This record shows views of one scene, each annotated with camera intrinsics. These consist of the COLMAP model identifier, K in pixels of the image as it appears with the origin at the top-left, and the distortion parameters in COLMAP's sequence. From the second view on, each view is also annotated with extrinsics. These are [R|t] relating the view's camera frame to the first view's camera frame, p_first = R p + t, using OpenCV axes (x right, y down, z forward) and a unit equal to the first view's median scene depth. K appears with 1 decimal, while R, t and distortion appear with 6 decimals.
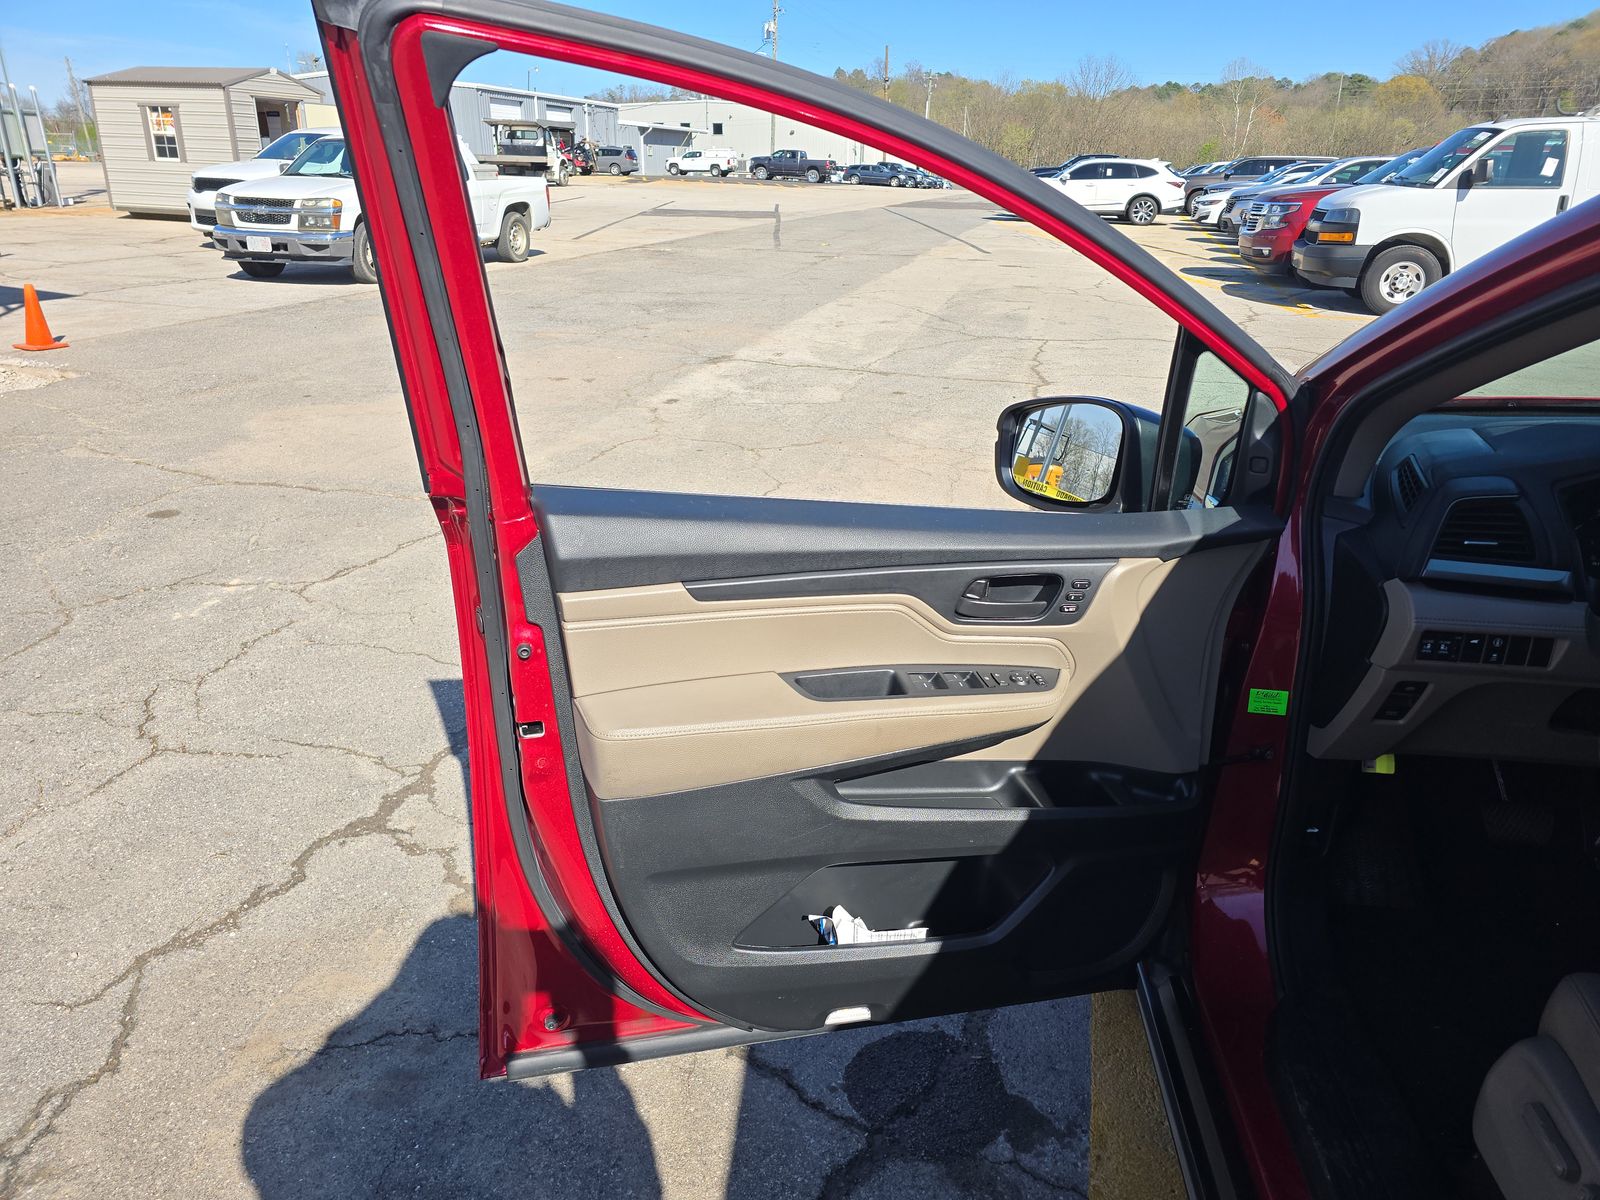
lens RADIAL K [[1069.5, 0, 807.1], [0, 1069.5, 593.0], [0, 0, 1]] dist [0.055199, -0.052978]
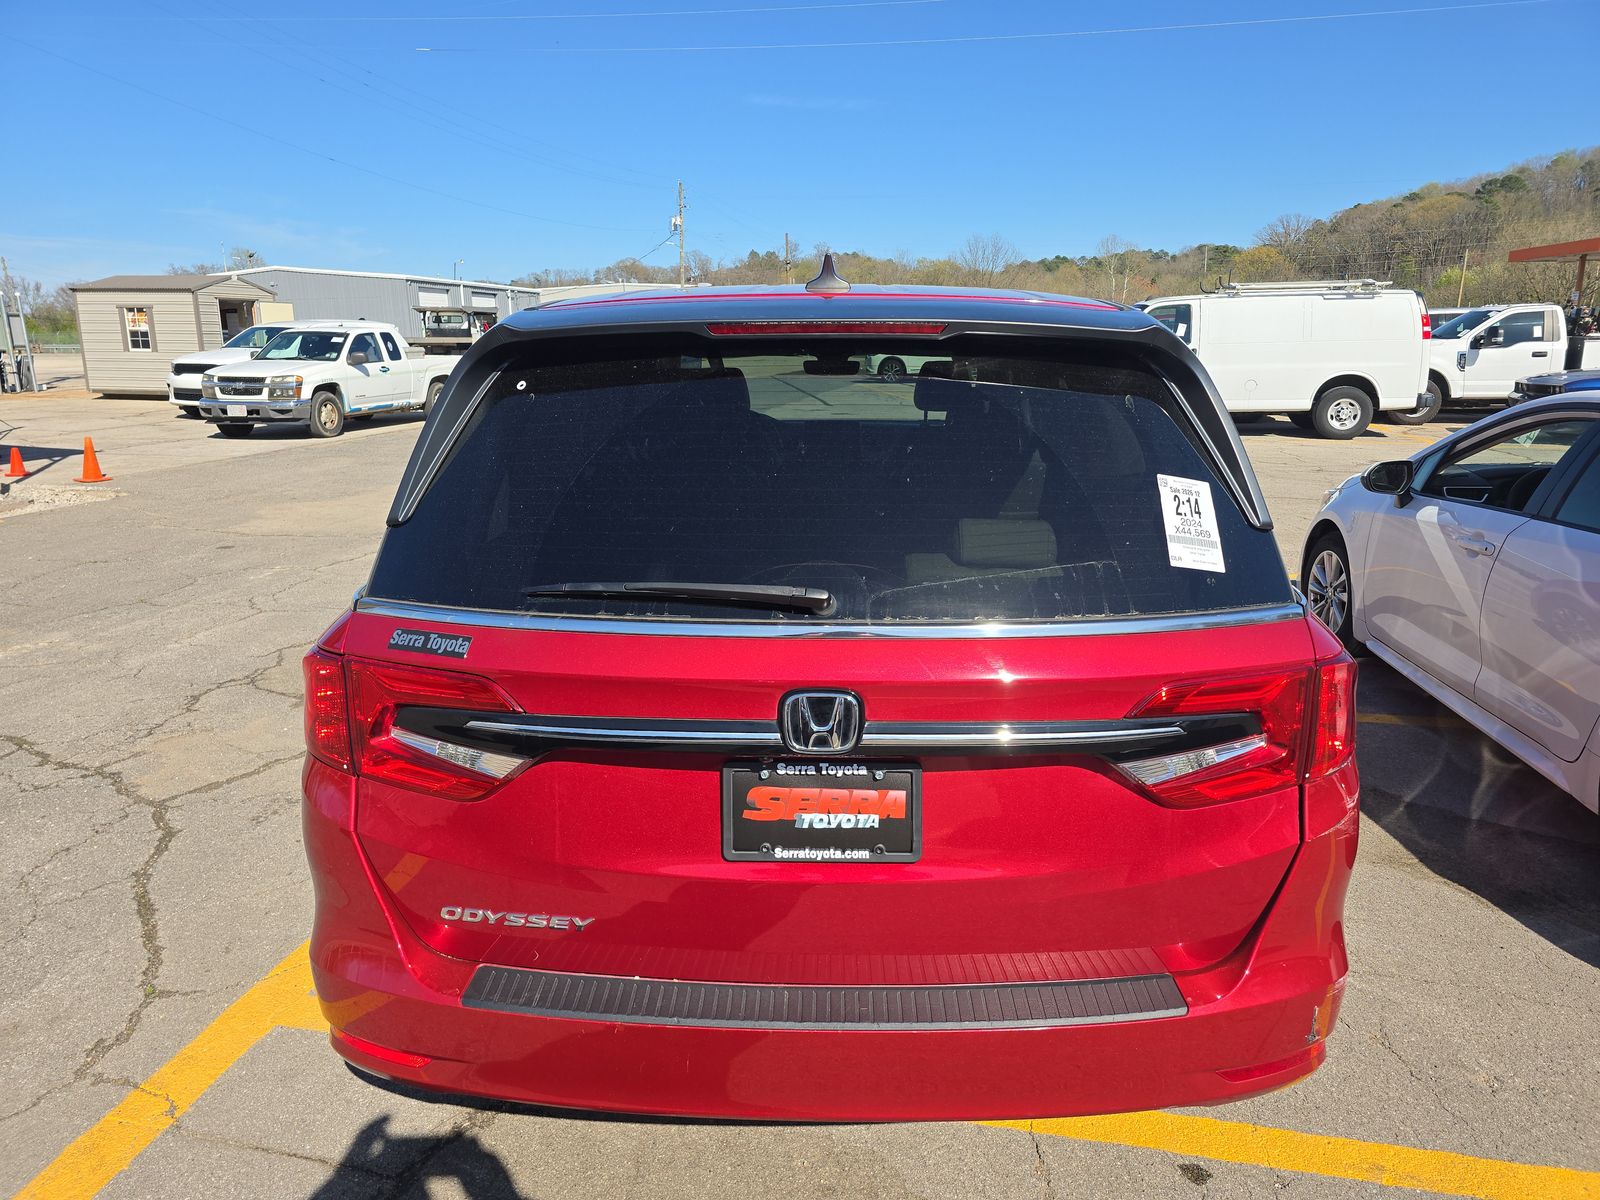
lens RADIAL K [[1069.5, 0, 807.1], [0, 1069.5, 593.0], [0, 0, 1]] dist [0.055199, -0.052978]
pose [[0.997120, -0.042051, 0.063108, 0.060049], [0.050623, 0.988708, -0.141043, 0.078338], [-0.056464, 0.143831, 0.987990, -0.203213]]
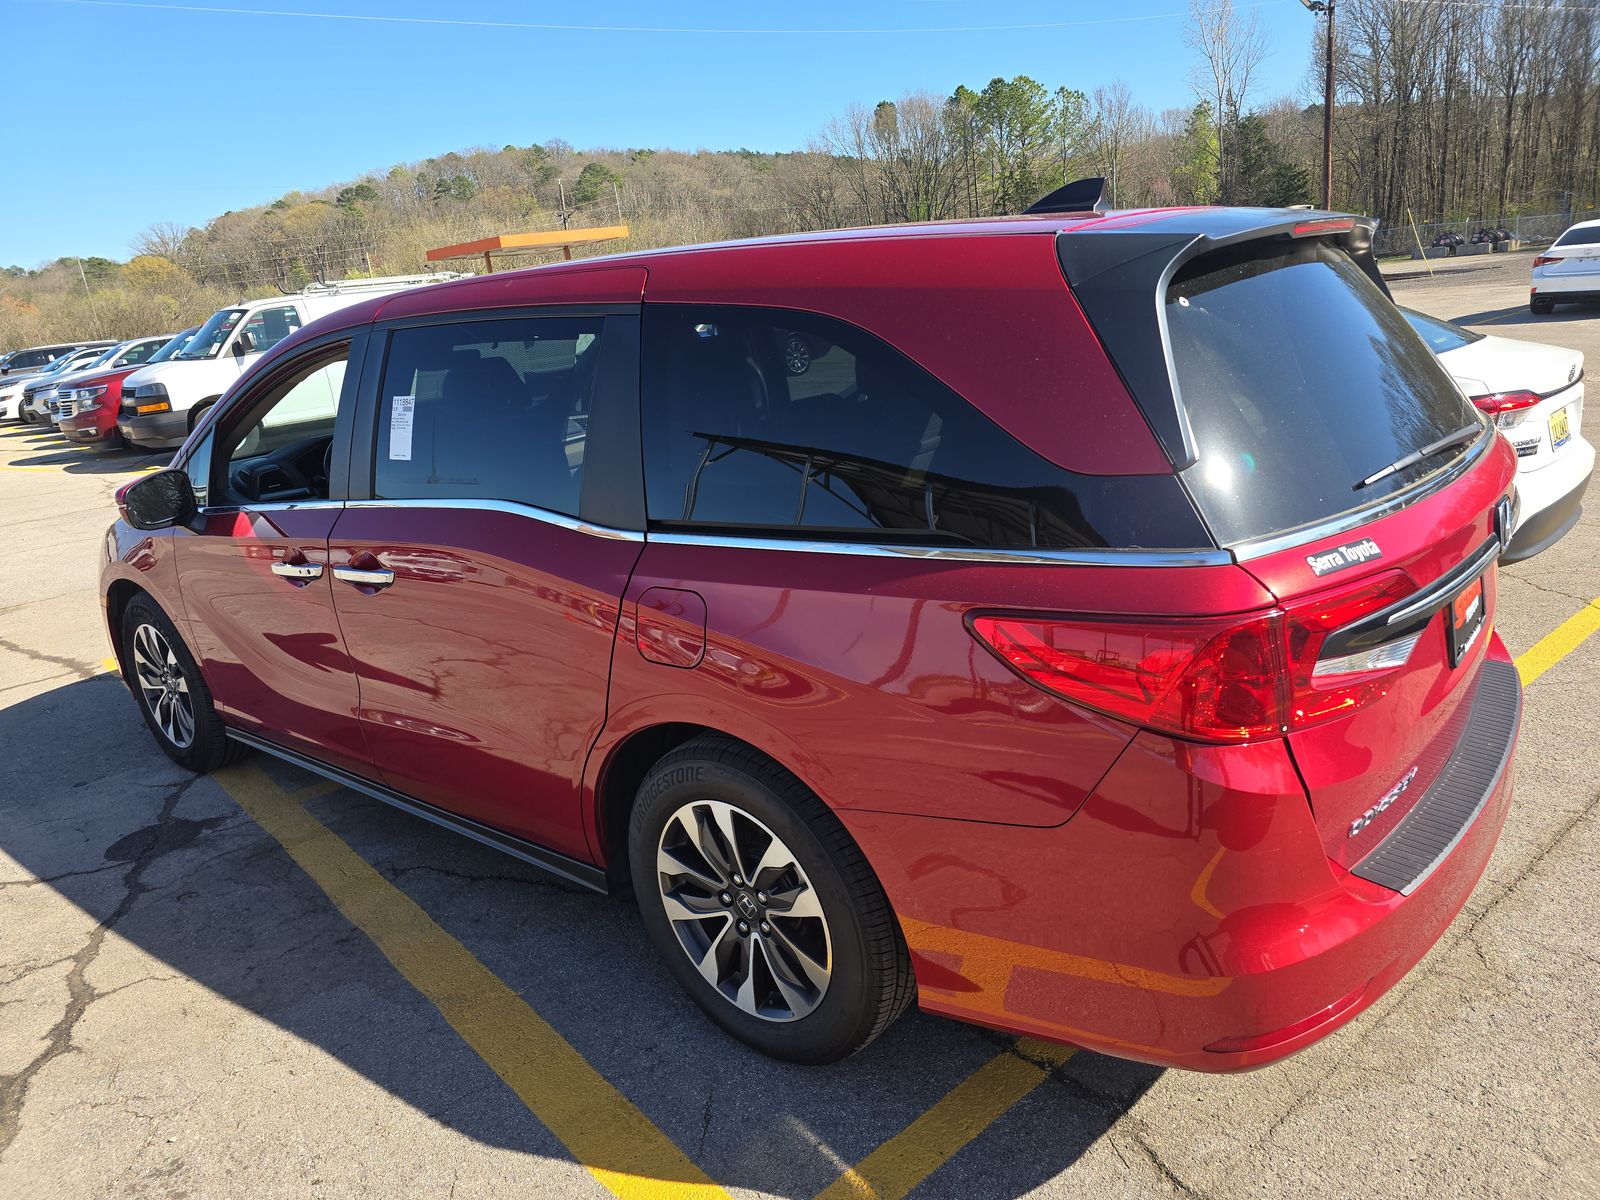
lens RADIAL K [[1069.5, 0, 807.1], [0, 1069.5, 593.0], [0, 0, 1]] dist [0.055199, -0.052978]
pose [[0.546727, -0.303556, 0.780348, -0.067435], [0.410179, 0.909581, 0.066448, 0.043921], [-0.729960, 0.283753, 0.621805, -0.125552]]
